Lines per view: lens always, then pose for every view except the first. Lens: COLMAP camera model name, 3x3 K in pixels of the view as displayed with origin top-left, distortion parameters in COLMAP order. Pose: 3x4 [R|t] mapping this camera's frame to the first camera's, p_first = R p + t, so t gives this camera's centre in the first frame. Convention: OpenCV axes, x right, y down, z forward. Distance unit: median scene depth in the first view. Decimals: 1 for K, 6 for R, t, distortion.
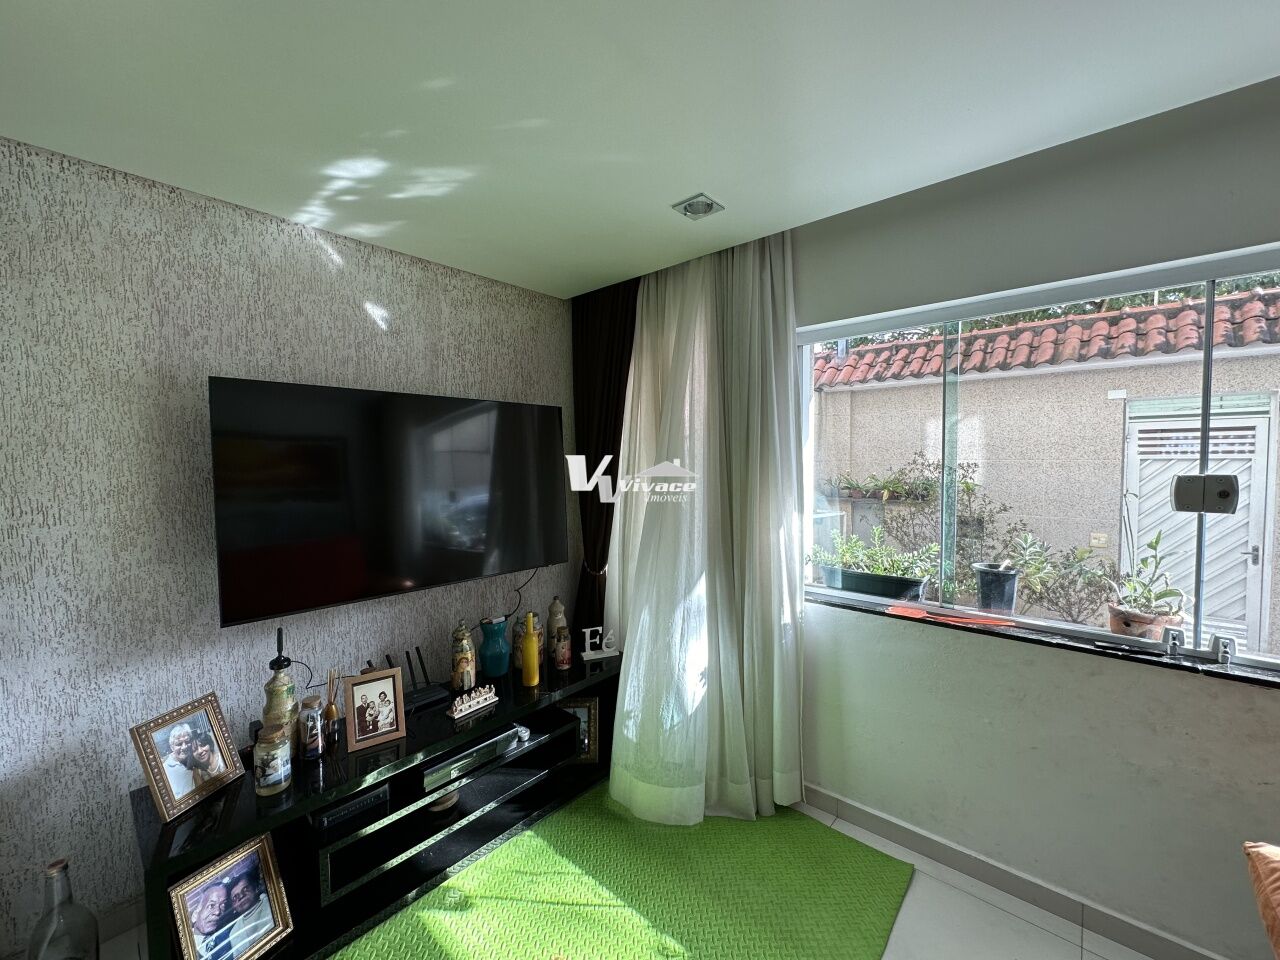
lens RADIAL K [[513.6, 0, 640.0], [0, 513.6, 480.0], [0, 0, 1]] dist [-0.002700, 0.000437]
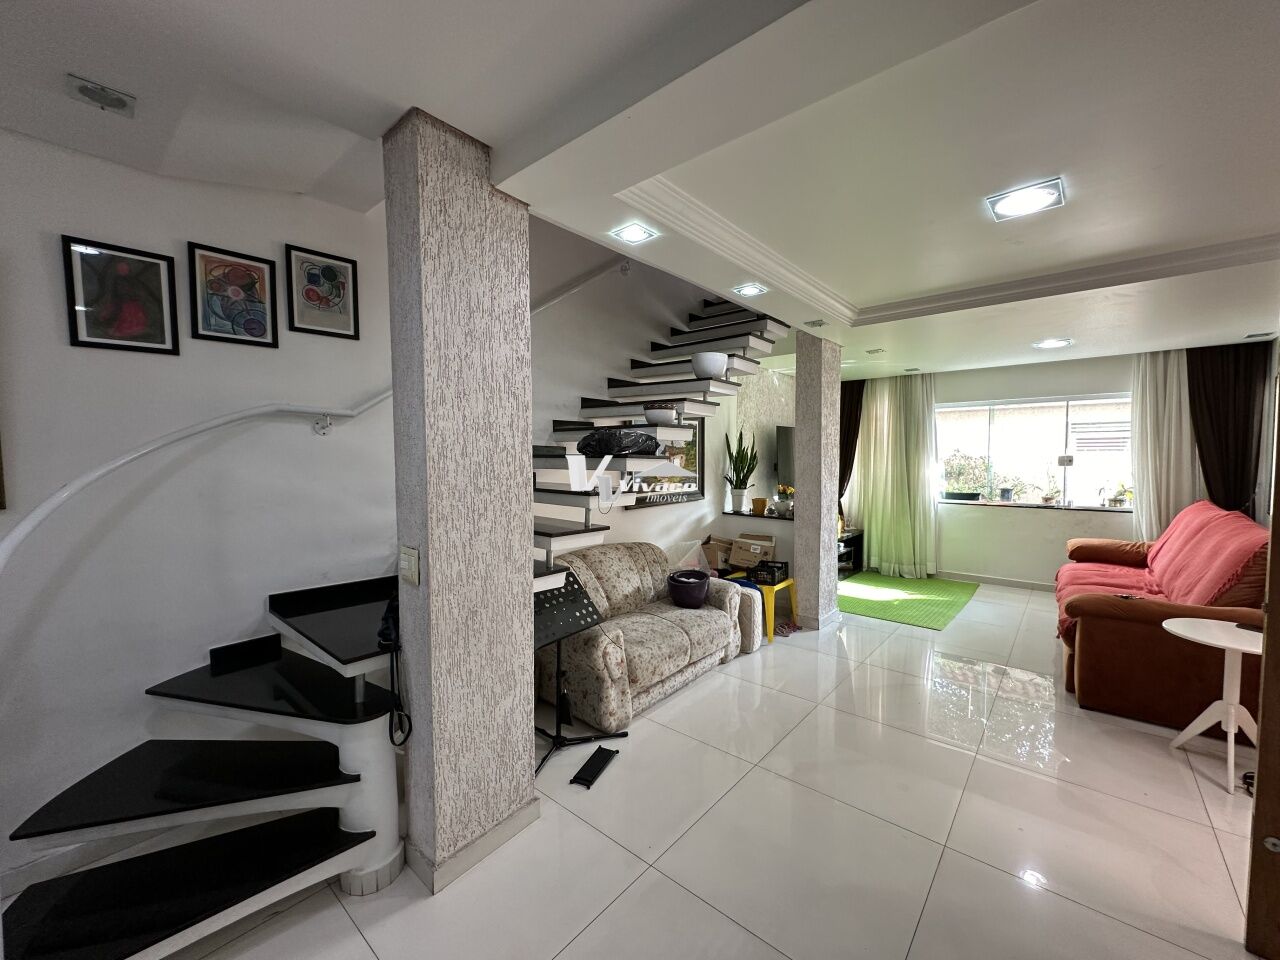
lens RADIAL K [[513.6, 0, 640.0], [0, 513.6, 480.0], [0, 0, 1]] dist [-0.002700, 0.000437]
pose [[0.999862, 0.003313, 0.016252, -1.346135], [-0.003387, 0.999984, 0.004561, 0.107760], [-0.016237, -0.004616, 0.999858, -1.767583]]
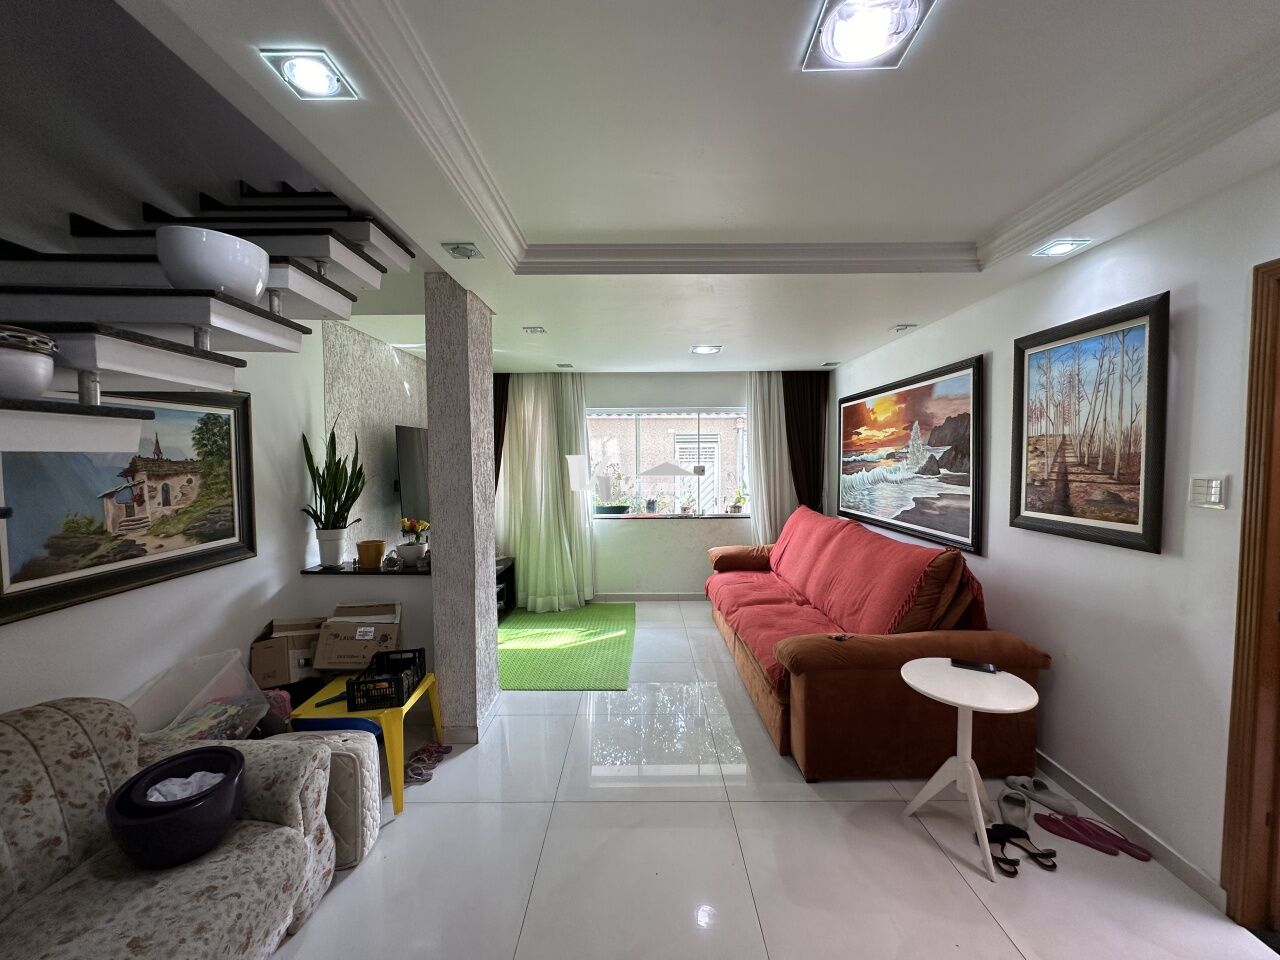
lens RADIAL K [[513.6, 0, 640.0], [0, 513.6, 480.0], [0, 0, 1]] dist [-0.002700, 0.000437]
pose [[0.752545, -0.025544, 0.658045, -1.140635], [0.029123, 0.999561, 0.005496, 0.042552], [-0.657897, 0.015029, 0.752958, -1.036175]]
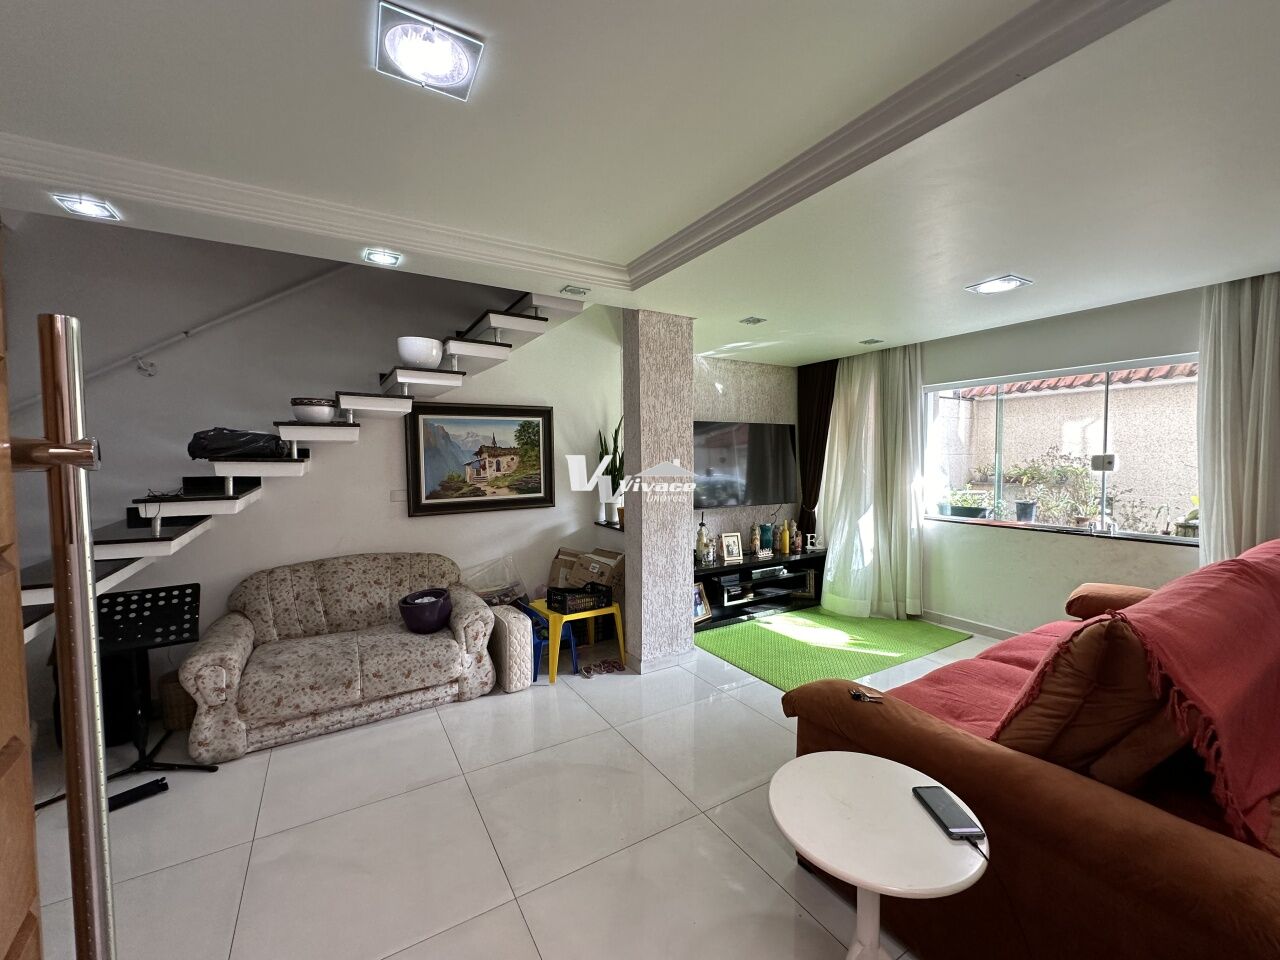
lens RADIAL K [[513.6, 0, 640.0], [0, 513.6, 480.0], [0, 0, 1]] dist [-0.002700, 0.000437]
pose [[0.954036, 0.014205, -0.299354, -0.155699], [-0.012794, 0.999896, 0.006673, 0.081805], [0.299418, -0.002536, 0.954119, -1.312796]]
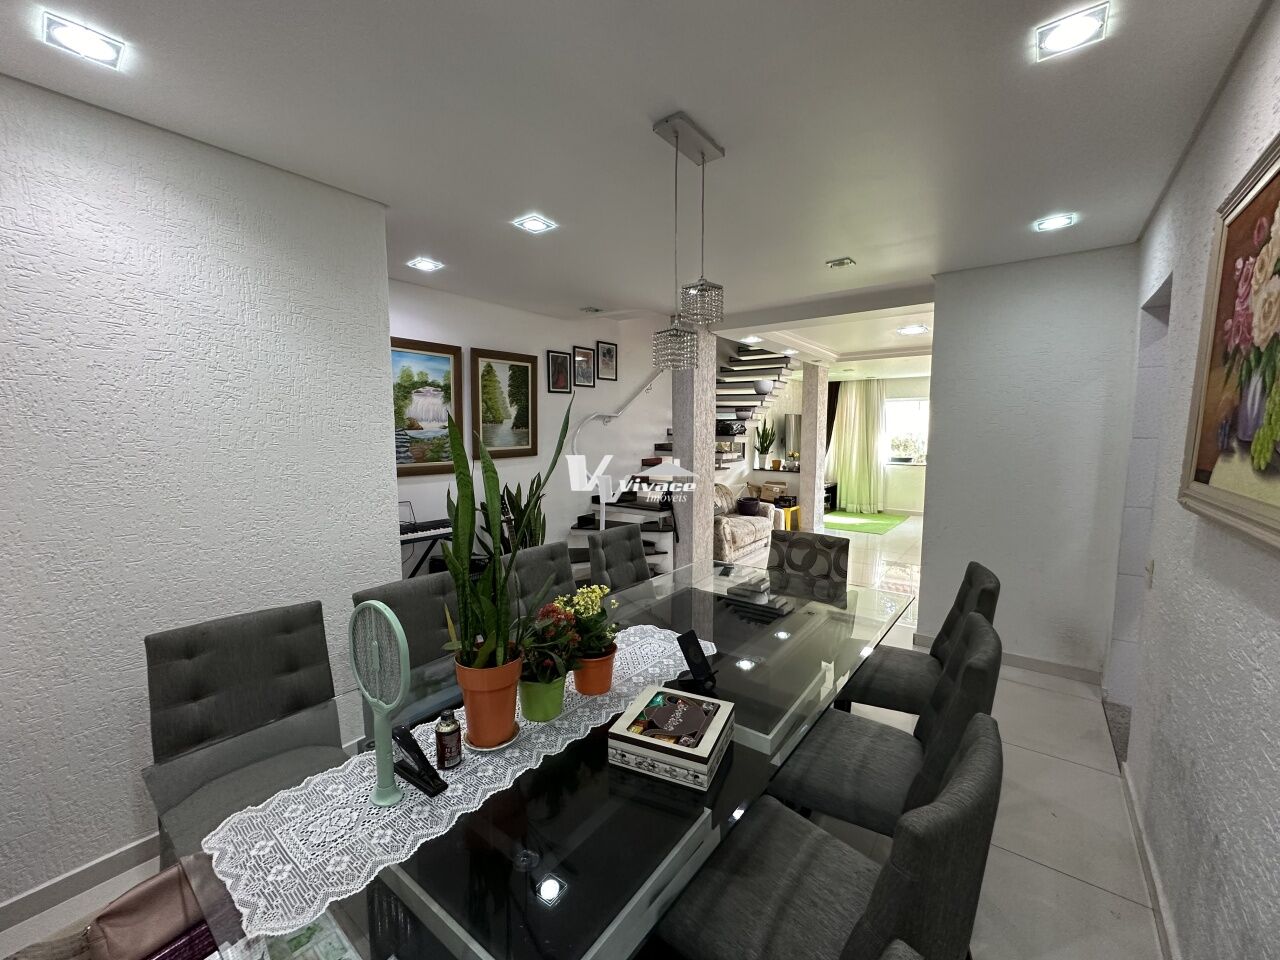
lens RADIAL K [[513.6, 0, 640.0], [0, 513.6, 480.0], [0, 0, 1]] dist [-0.002700, 0.000437]
pose [[0.997312, -0.000501, 0.073264, -2.030814], [-0.003508, 0.998503, 0.054584, 0.143535], [-0.073181, -0.054695, 0.995818, -3.111803]]
